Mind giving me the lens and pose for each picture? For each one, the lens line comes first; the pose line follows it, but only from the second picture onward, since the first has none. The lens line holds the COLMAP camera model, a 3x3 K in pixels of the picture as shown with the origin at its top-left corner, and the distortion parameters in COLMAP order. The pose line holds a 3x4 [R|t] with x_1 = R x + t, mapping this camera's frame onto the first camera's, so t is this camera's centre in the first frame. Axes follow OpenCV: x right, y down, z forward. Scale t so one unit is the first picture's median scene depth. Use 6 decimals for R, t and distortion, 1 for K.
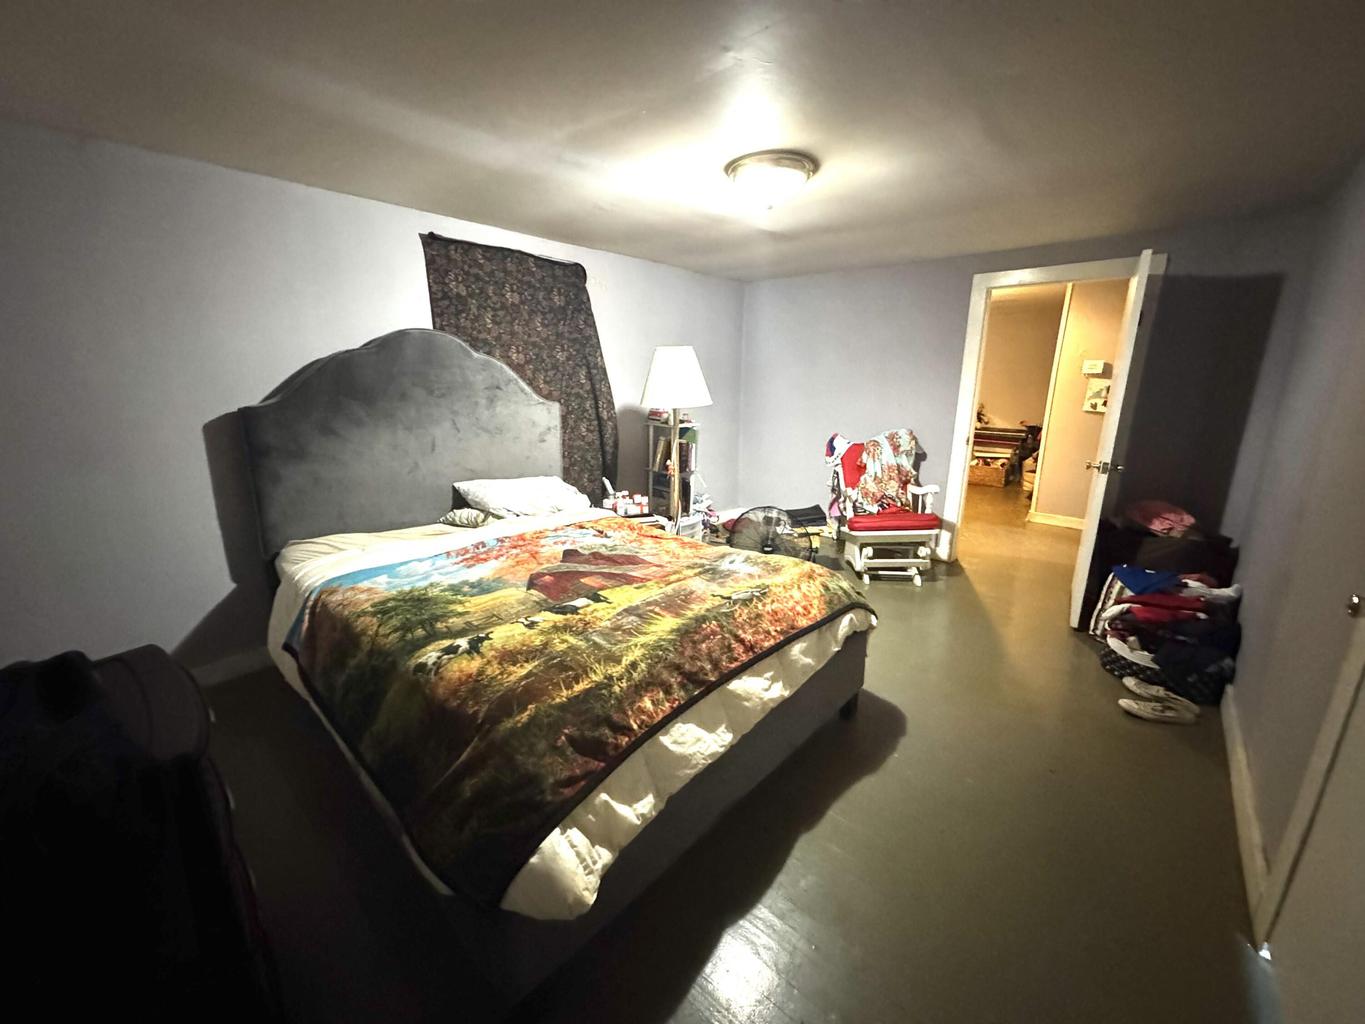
lens RADIAL K [[550.2, 0, 688.9], [0, 550.2, 509.0], [0, 0, 1]] dist [-0.005195, 0.000023]
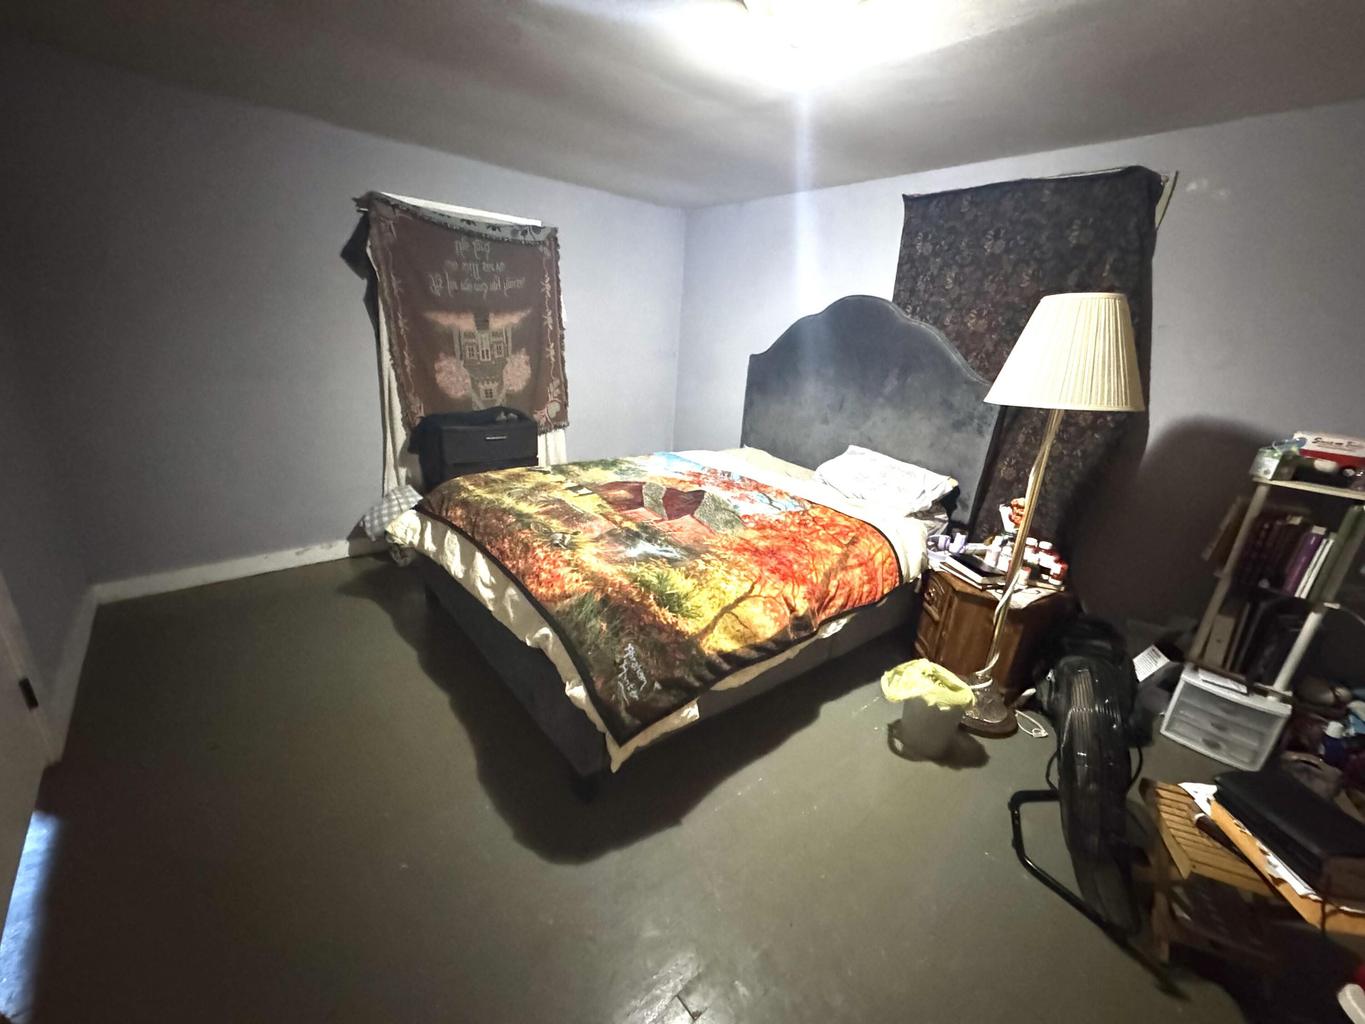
lens RADIAL K [[550.2, 0, 681.5], [0, 550.2, 515.5], [0, 0, 1]] dist [-0.005195, 0.000023]
pose [[-0.148940, 0.306586, -0.940118, 0.944897], [-0.294315, 0.893891, 0.338138, -0.273013], [0.944032, 0.327053, -0.042903, 1.153090]]
